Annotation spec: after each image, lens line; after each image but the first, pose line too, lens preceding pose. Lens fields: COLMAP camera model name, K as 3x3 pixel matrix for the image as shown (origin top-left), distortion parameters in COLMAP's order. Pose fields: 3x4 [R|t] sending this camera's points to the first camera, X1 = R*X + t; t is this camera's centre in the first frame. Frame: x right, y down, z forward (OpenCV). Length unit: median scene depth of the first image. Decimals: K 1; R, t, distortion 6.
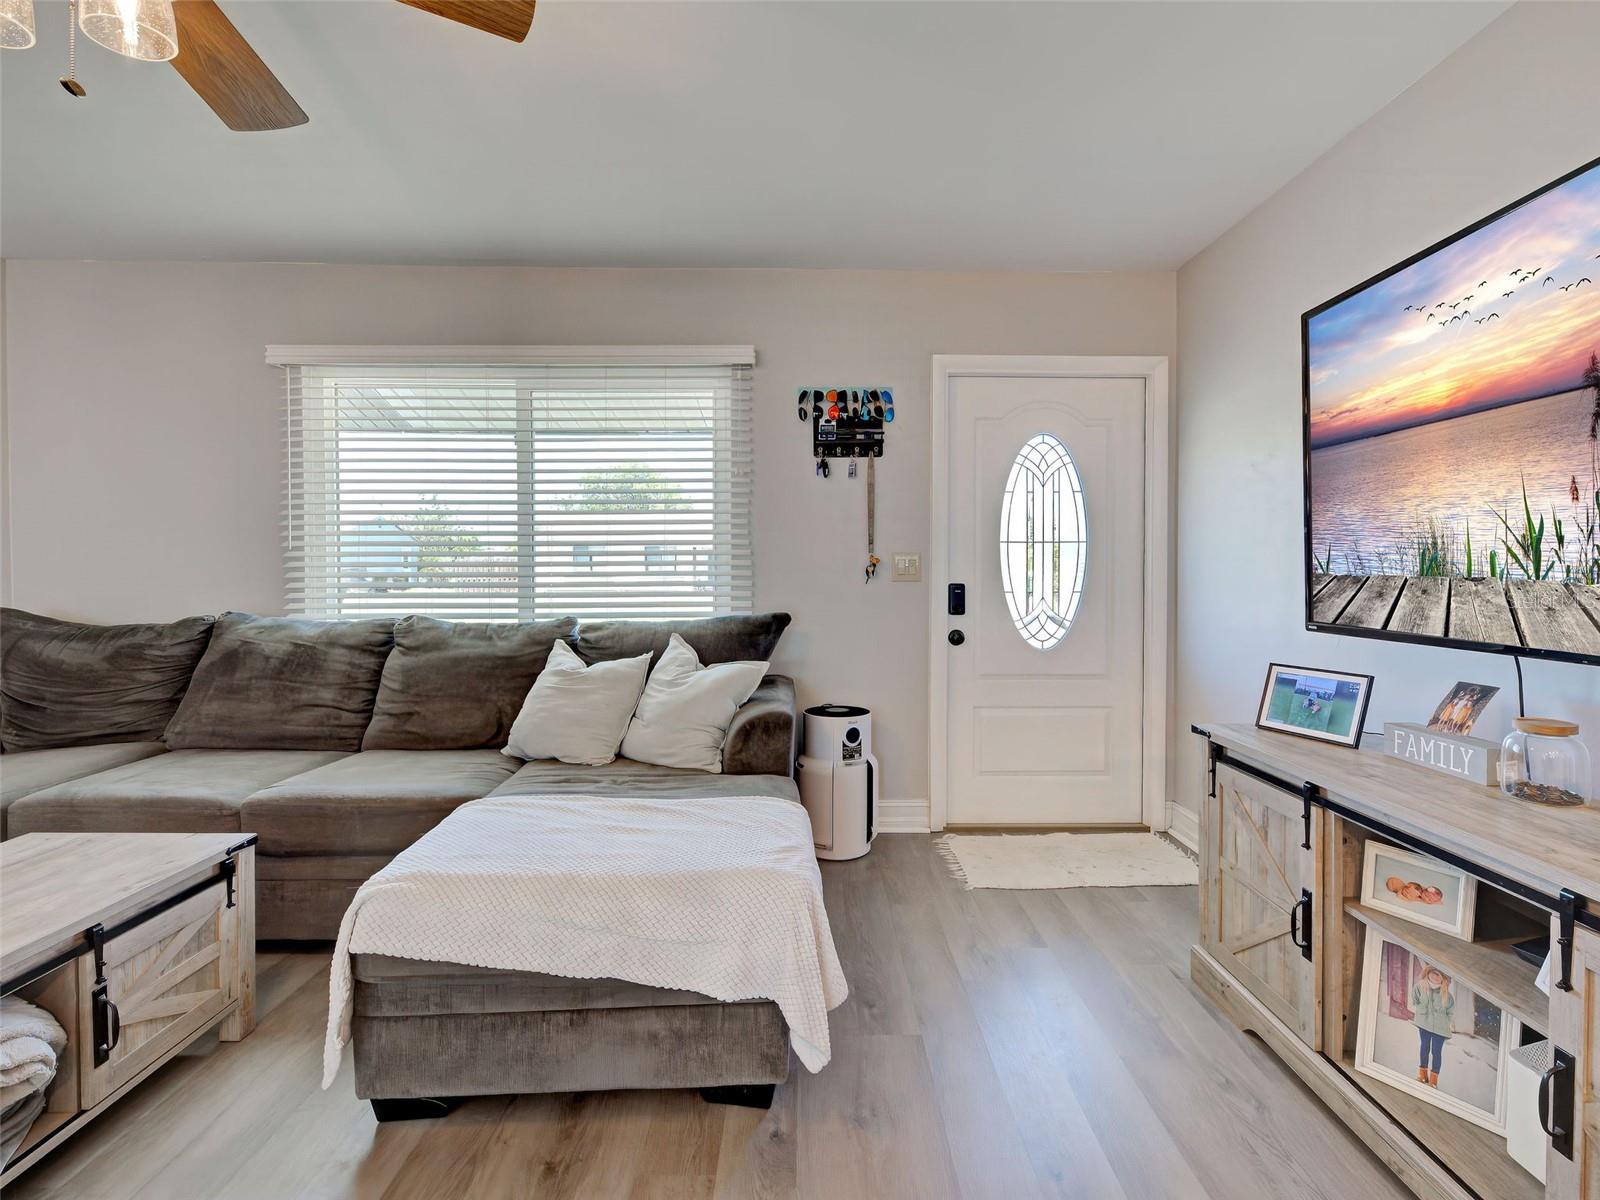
lens RADIAL K [[755.8, 0, 815.9], [0, 755.8, 574.4], [0, 0, 1]] dist [-0.001241, -0.001113]
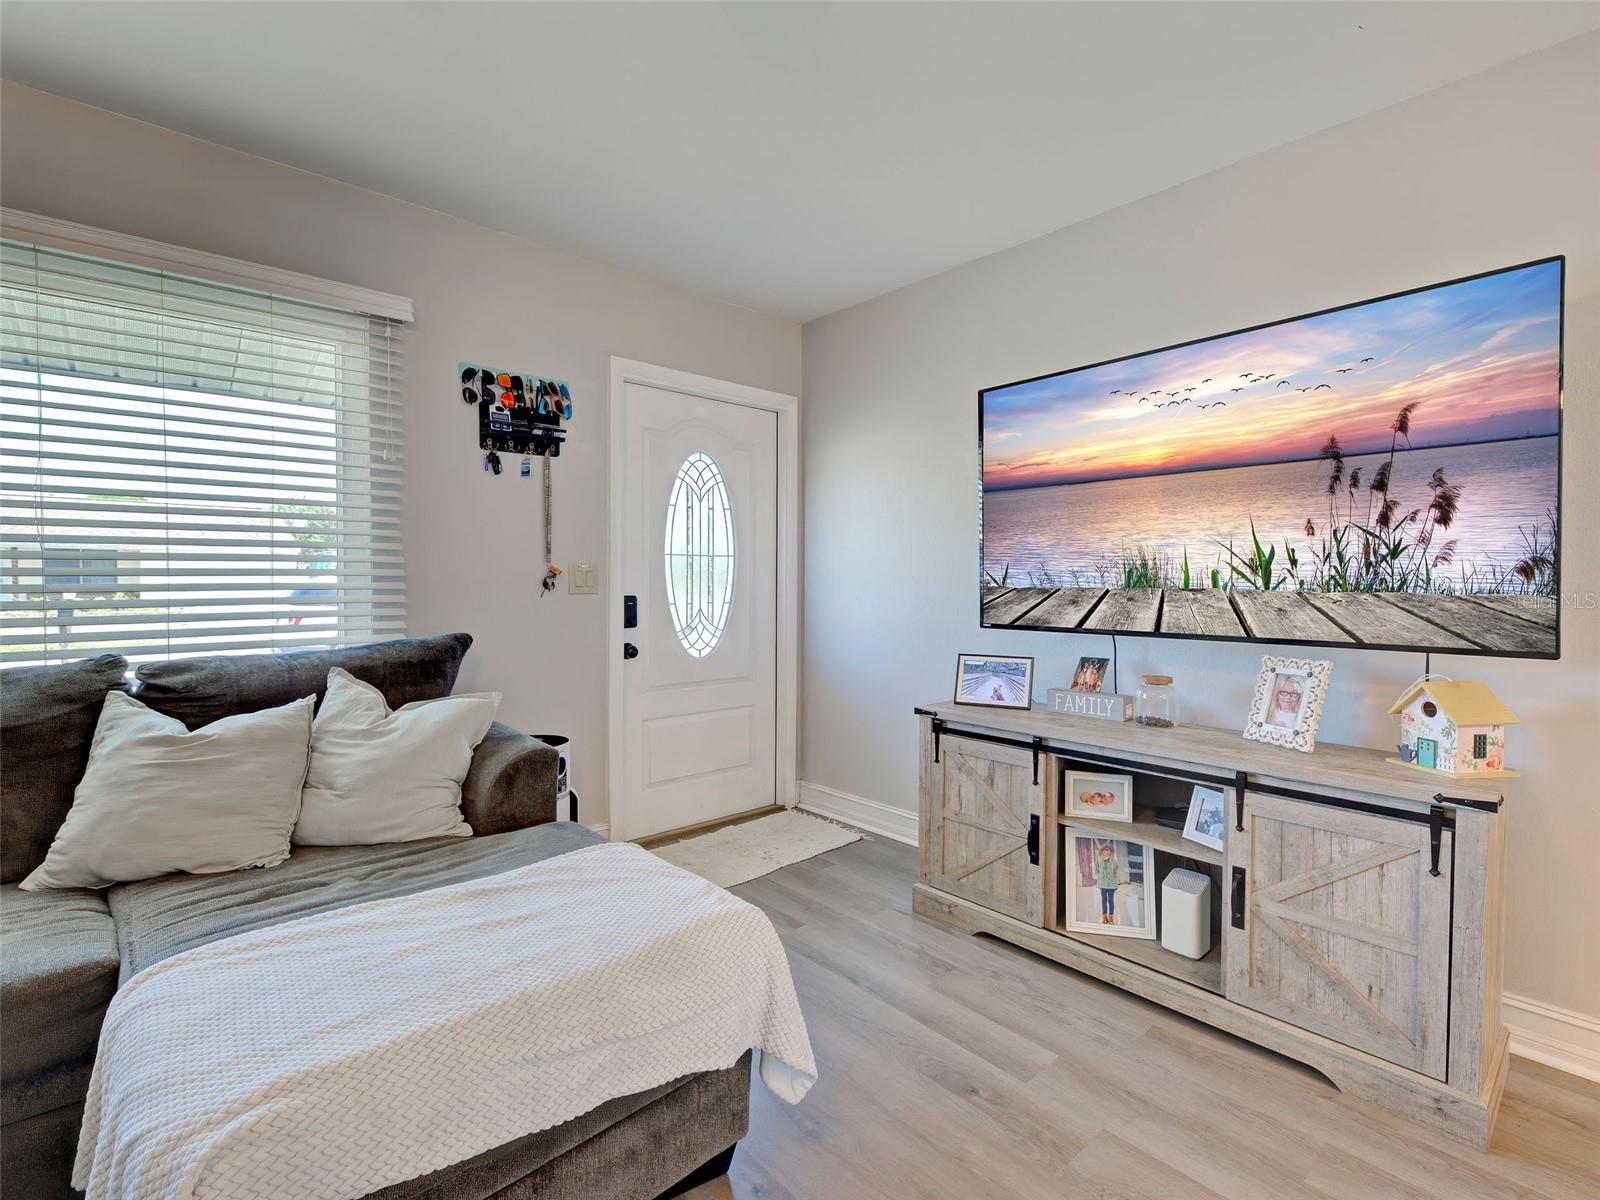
lens RADIAL K [[747.5, 0, 800.0], [0, 747.5, 600.0], [0, 0, 1]] dist [-0.005060, -0.001232]
pose [[0.752056, -0.015670, 0.658913, -0.314234], [0.002726, 0.999783, 0.020666, -0.002252], [-0.659094, -0.013746, 0.751935, 0.145230]]
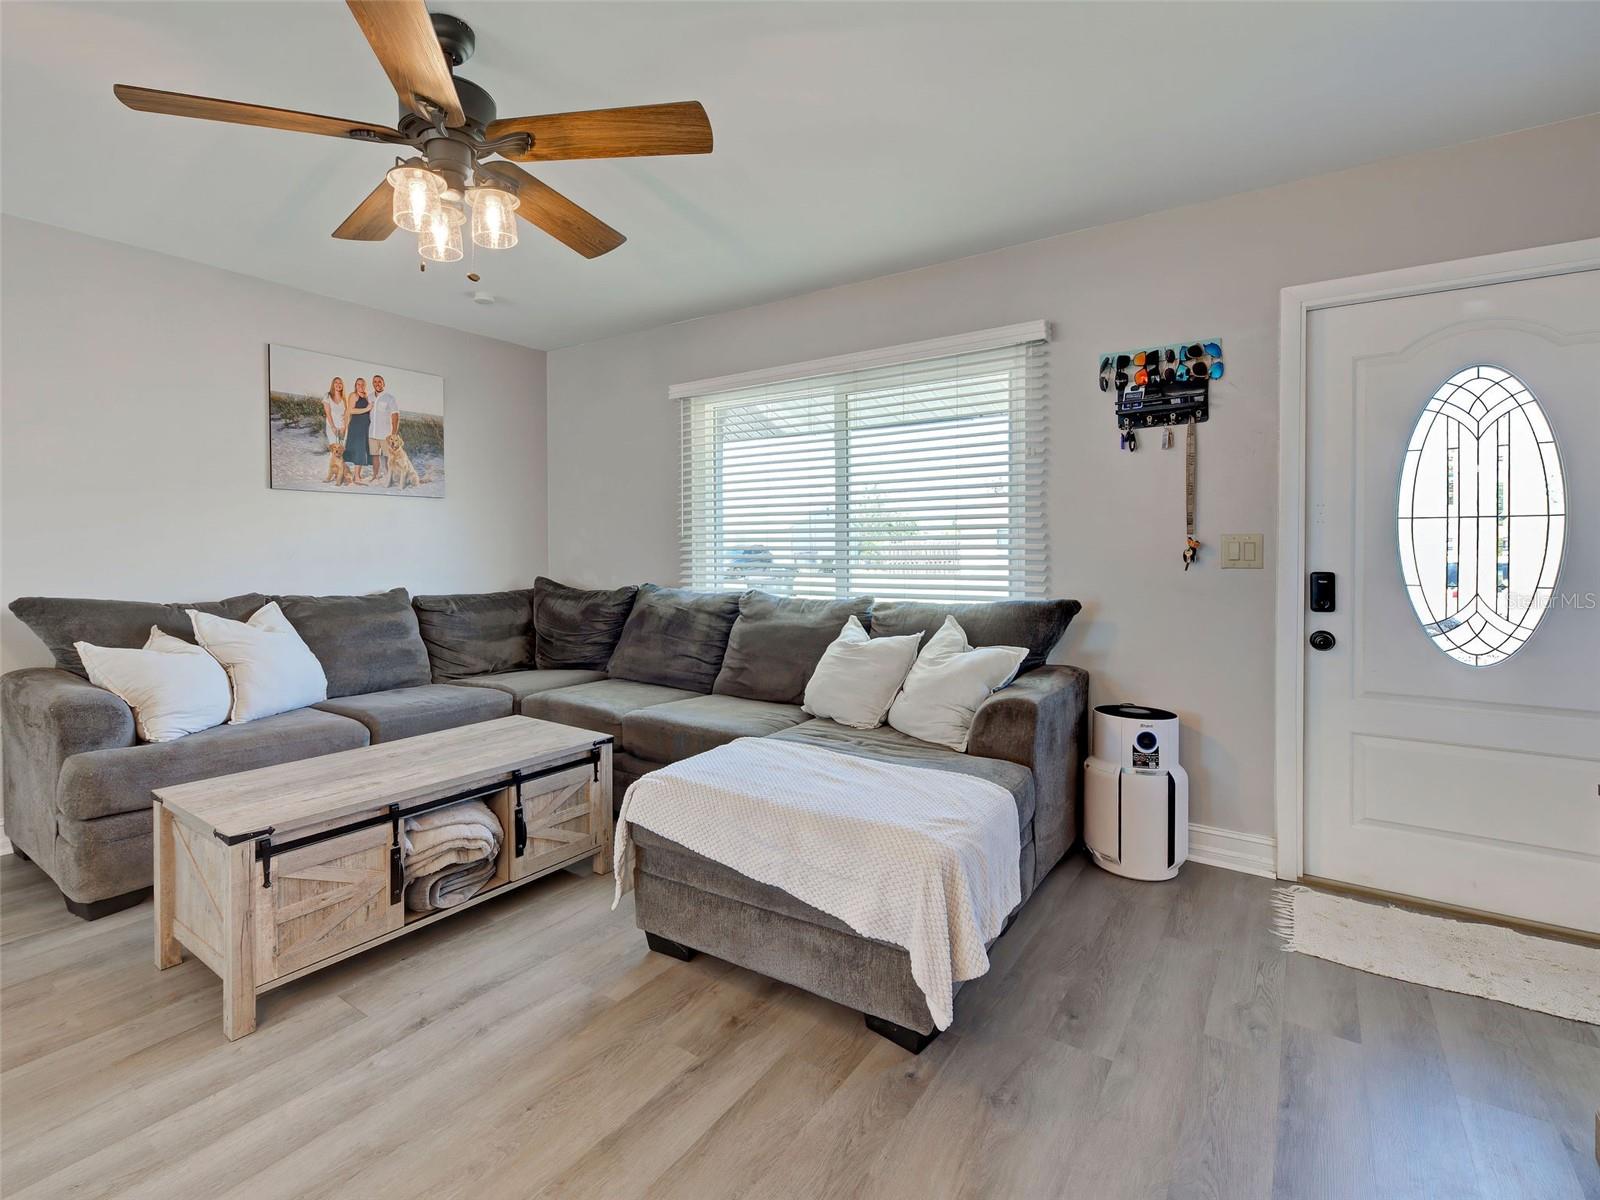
lens RADIAL K [[767.9, 0, 717.0], [0, 767.9, 555.9], [0, 0, 1]] dist [-0.003292, -0.001098]
pose [[0.783651, 0.004413, -0.621186, 0.209110], [-0.006373, 0.999979, -0.000936, -0.000178], [0.621169, 0.004692, 0.783663, -0.018969]]
